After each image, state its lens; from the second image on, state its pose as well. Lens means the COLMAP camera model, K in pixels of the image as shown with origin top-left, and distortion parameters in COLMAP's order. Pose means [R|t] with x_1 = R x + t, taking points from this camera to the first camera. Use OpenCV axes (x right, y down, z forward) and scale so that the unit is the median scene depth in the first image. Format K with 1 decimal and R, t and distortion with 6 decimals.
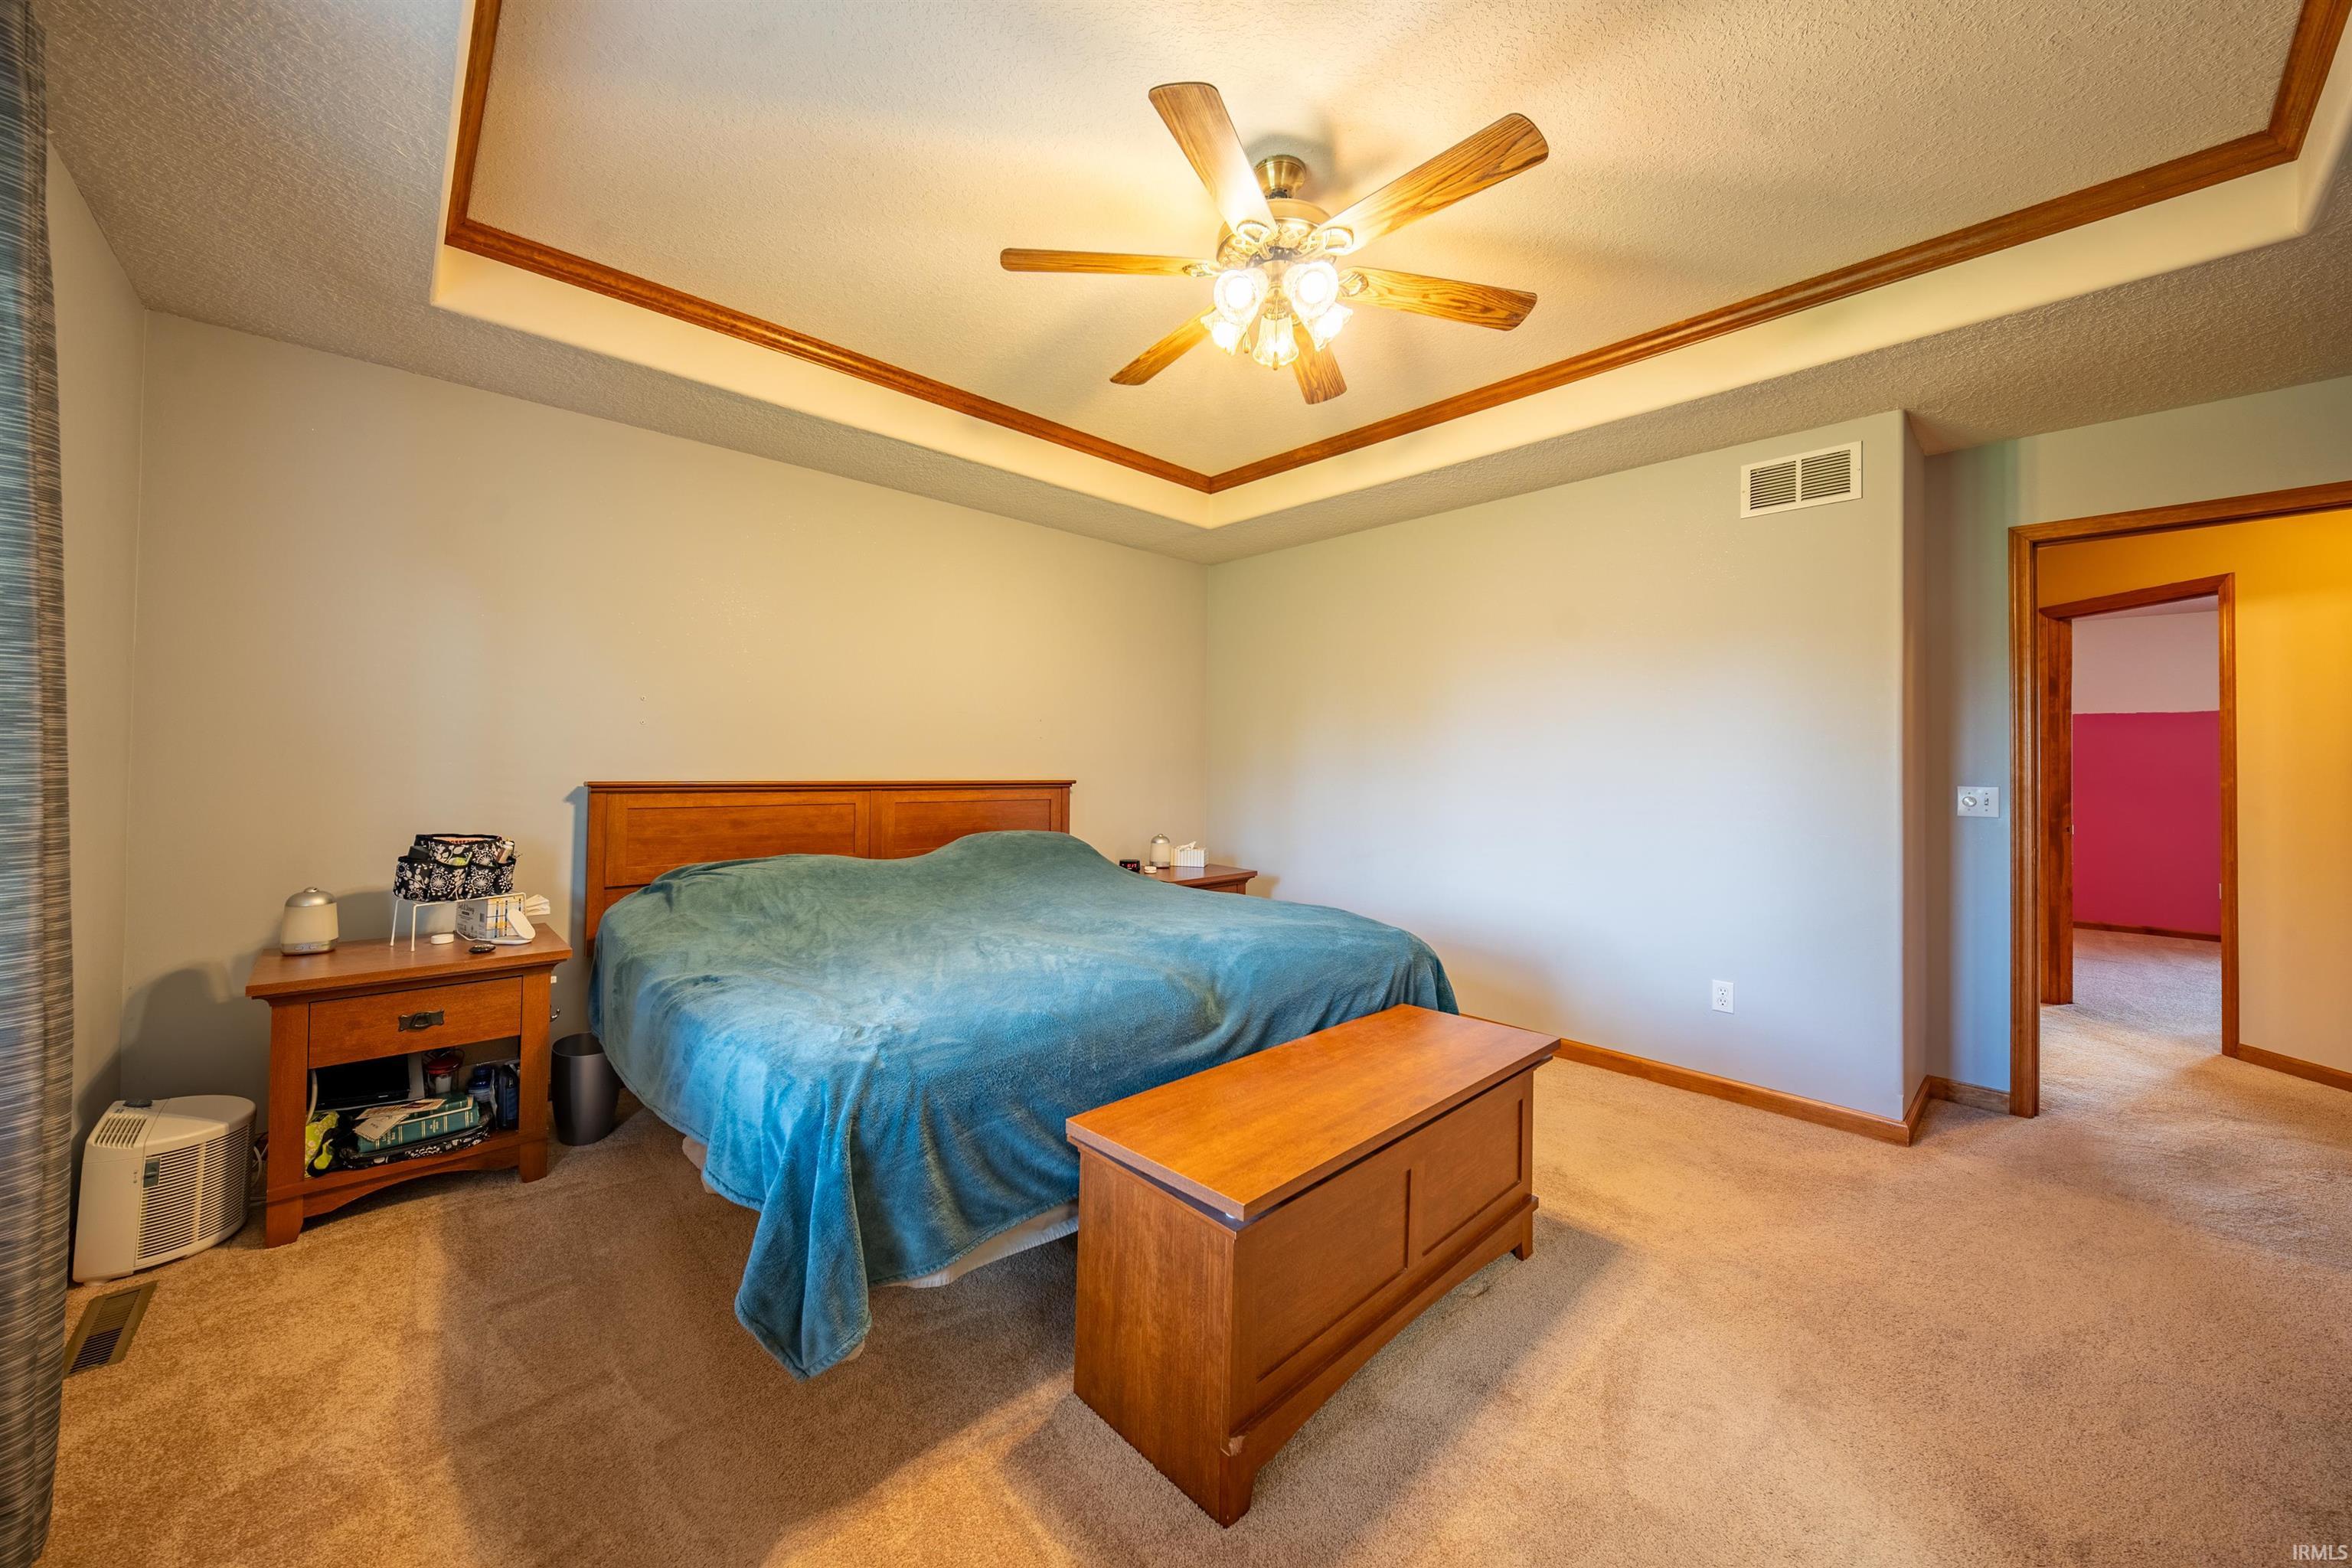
lens RADIAL K [[836.6, 0, 1177.7], [0, 836.6, 745.9], [0, 0, 1]] dist [0.000648, -0.002456]
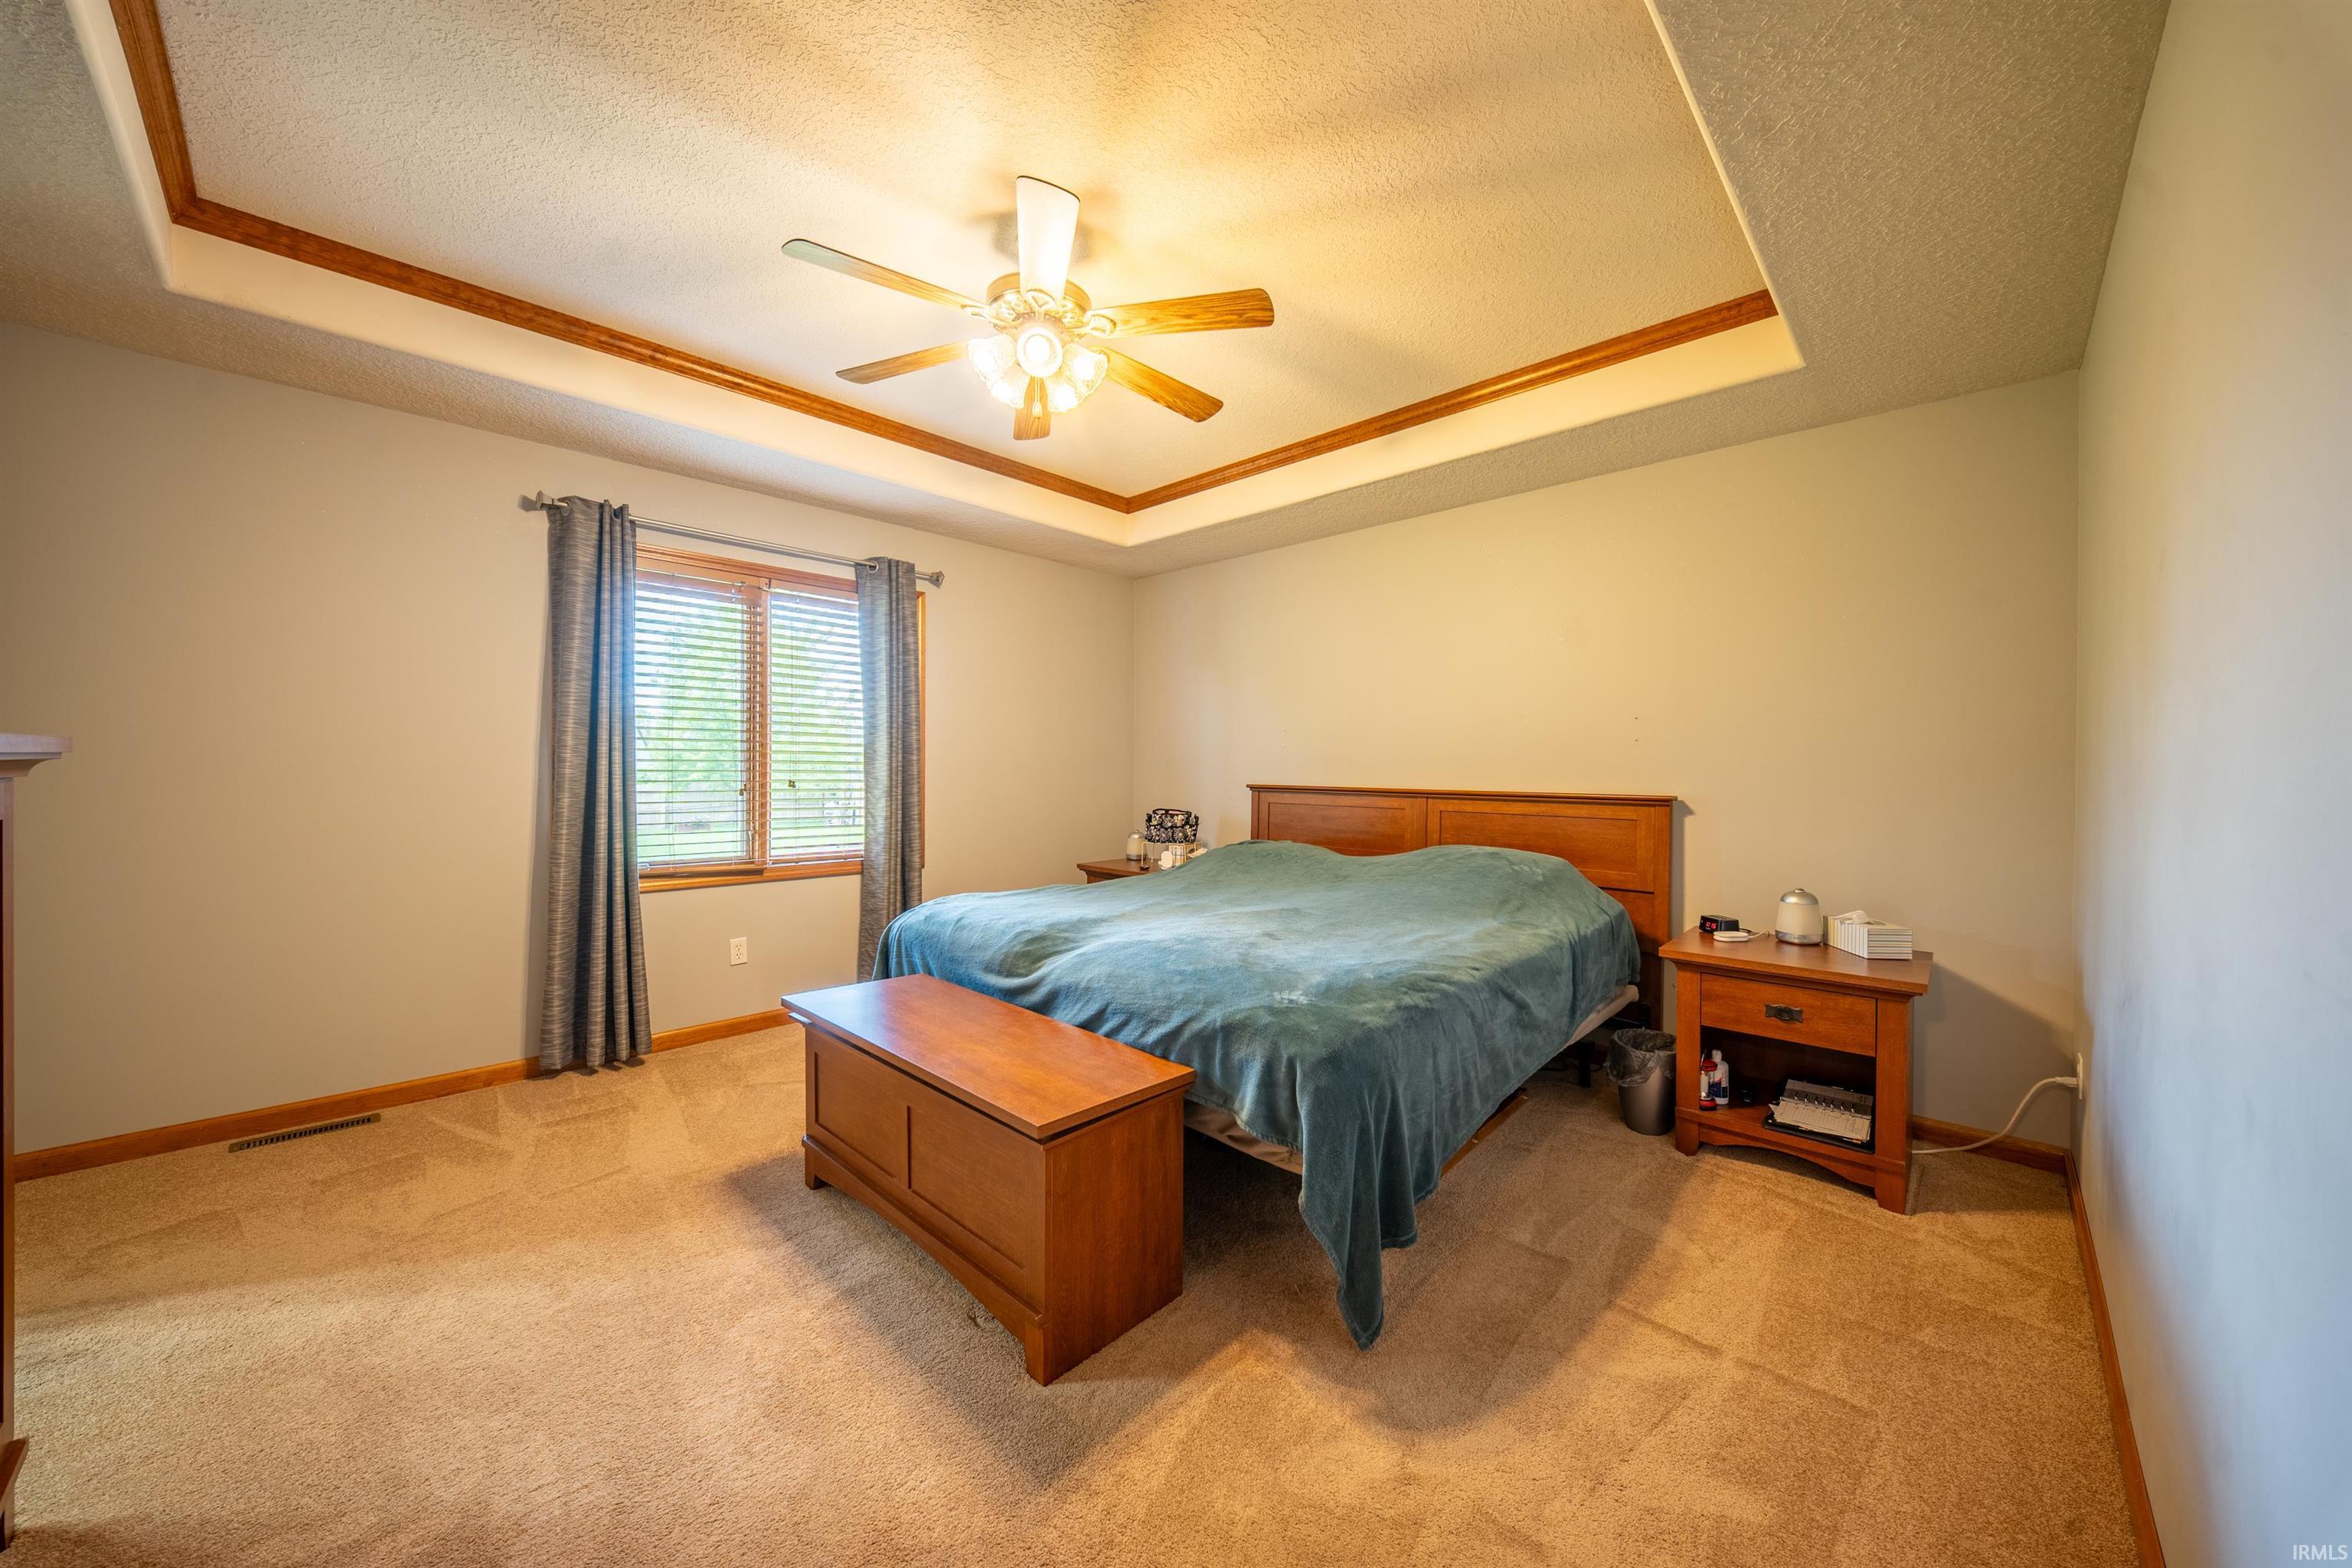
lens RADIAL K [[825.9, 0, 1188.5], [0, 825.9, 777.0], [0, 0, 1]] dist [0.000953, -0.002453]
pose [[0.042018, -0.003561, -0.999111, 0.805643], [0.010890, 0.999936, -0.003106, 0.029820], [0.999058, -0.010750, 0.042054, 0.752178]]
